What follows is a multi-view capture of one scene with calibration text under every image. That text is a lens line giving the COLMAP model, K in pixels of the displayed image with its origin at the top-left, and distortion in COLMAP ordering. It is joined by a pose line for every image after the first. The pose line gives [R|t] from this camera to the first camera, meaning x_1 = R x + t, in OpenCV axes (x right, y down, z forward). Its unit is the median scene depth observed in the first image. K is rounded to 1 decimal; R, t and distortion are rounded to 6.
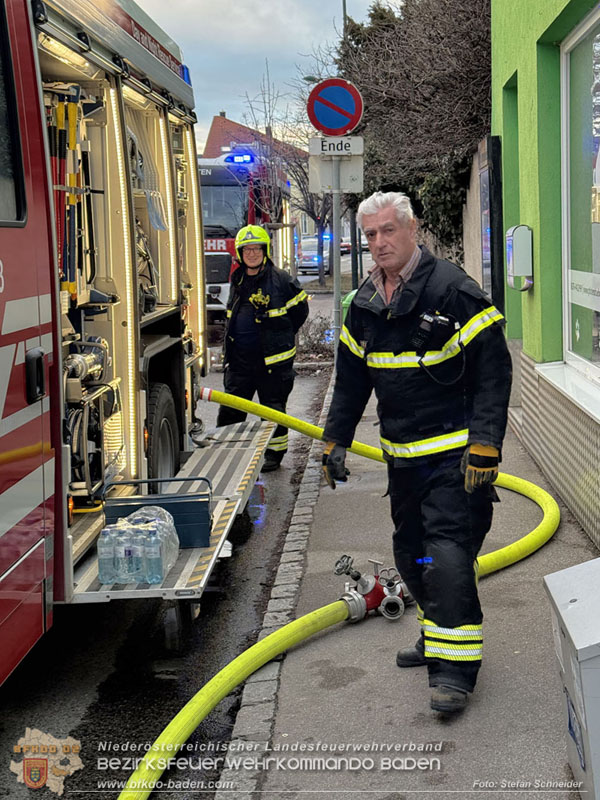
lens RADIAL K [[1124.0, 0, 300.6], [0, 1124.0, 400.8], [0, 0, 1]] dist [0.288589, 0.000000]
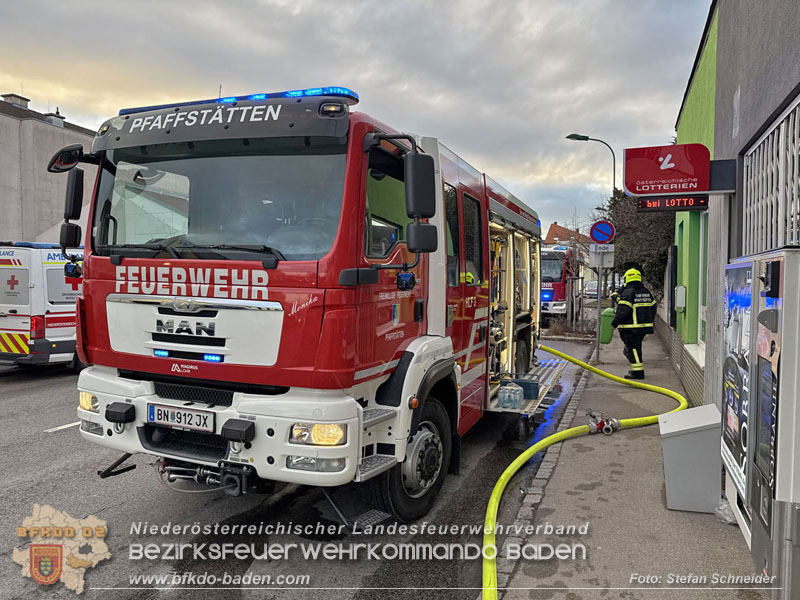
lens RADIAL K [[559.8, 0, 399.5], [0, 559.8, 299.5], [0, 0, 1]] dist [0.041816, -0.000726]
pose [[0.944316, 0.042630, -0.326267, 0.033351], [-0.074657, 0.993471, -0.086271, 0.025844], [0.320459, 0.105825, 0.941332, -0.368869]]
